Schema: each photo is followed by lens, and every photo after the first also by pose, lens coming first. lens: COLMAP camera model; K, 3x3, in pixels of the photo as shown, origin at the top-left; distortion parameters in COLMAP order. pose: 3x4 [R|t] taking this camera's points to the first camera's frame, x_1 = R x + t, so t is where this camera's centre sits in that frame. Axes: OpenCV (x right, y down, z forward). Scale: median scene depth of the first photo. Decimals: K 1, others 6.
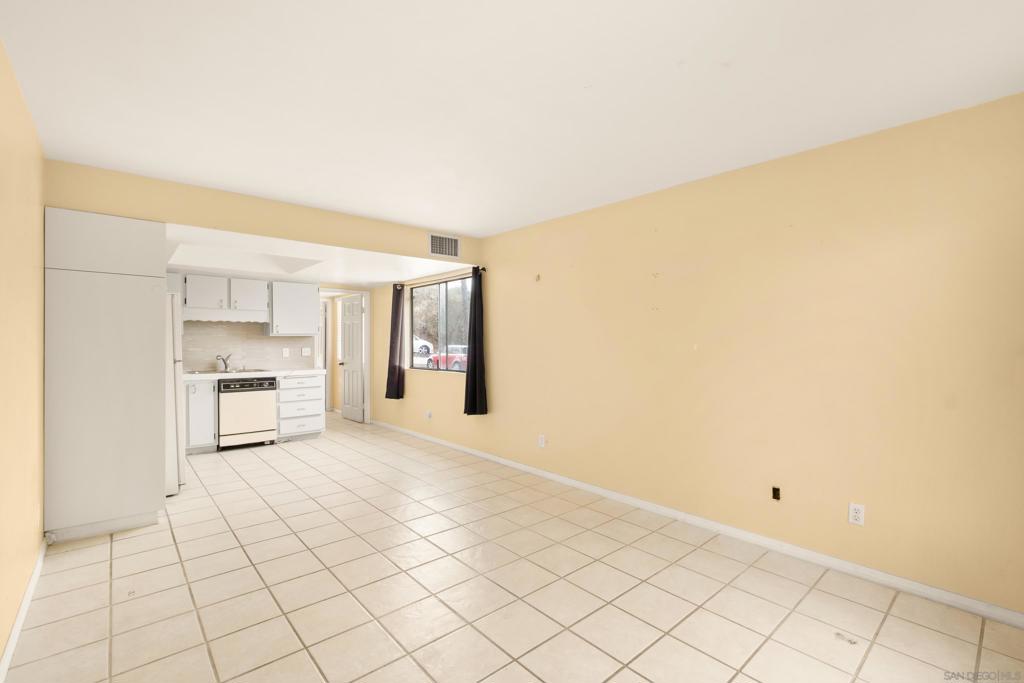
lens RADIAL K [[450.4, 0, 508.1], [0, 450.4, 347.9], [0, 0, 1]] dist [-0.002606, 0.000003]
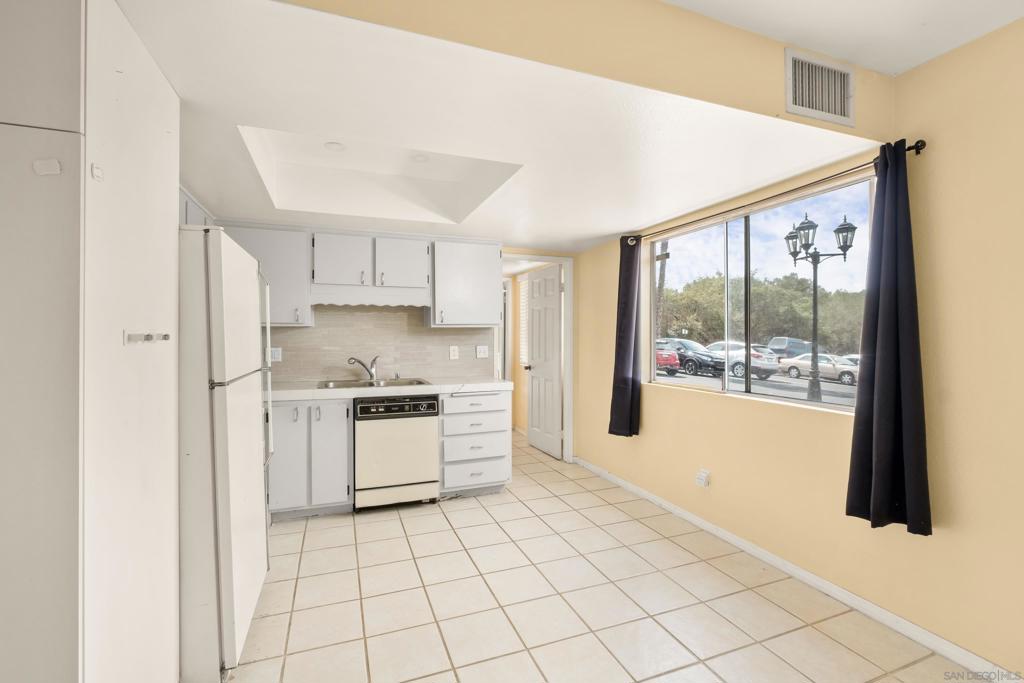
lens RADIAL K [[454.1, 0, 506.9], [0, 454.1, 337.9], [0, 0, 1]] dist [-0.000169, -0.000165]
pose [[0.937529, -0.000196, -0.347907, -0.209367], [-0.001975, 0.999981, -0.005885, -0.008398], [0.347901, 0.006204, 0.937511, 0.443815]]
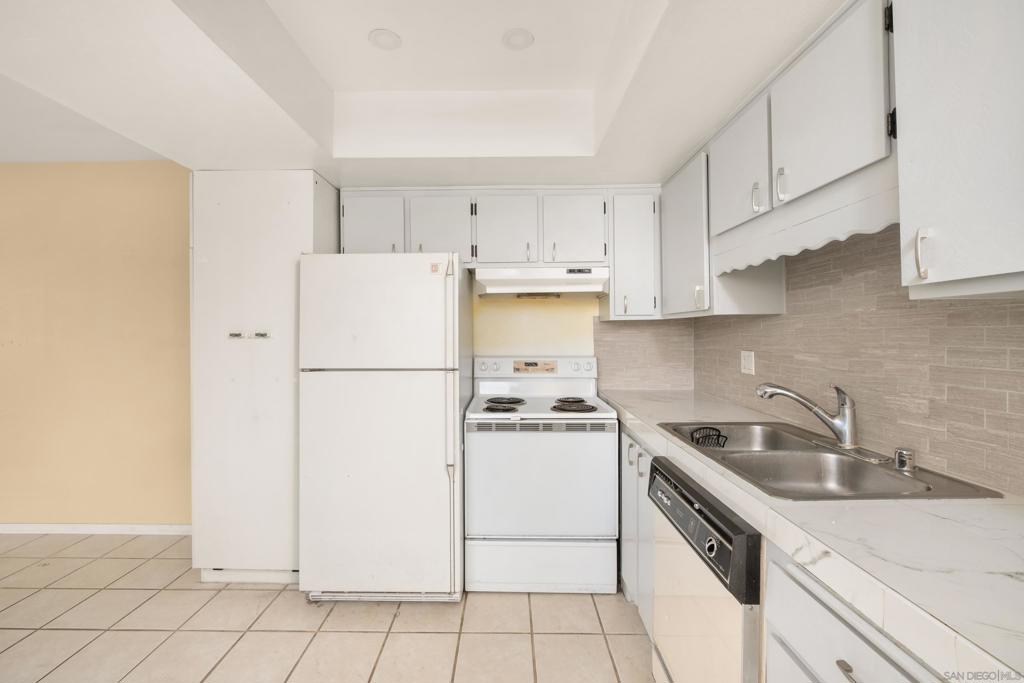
lens RADIAL K [[442.6, 0, 507.9], [0, 442.6, 331.9], [0, 0, 1]] dist [-0.000476, -0.000038]
pose [[-0.664152, 0.002221, -0.747594, -0.314716], [-0.004849, 0.999962, 0.007279, -0.015931], [0.747582, 0.008460, -0.664116, 1.017974]]
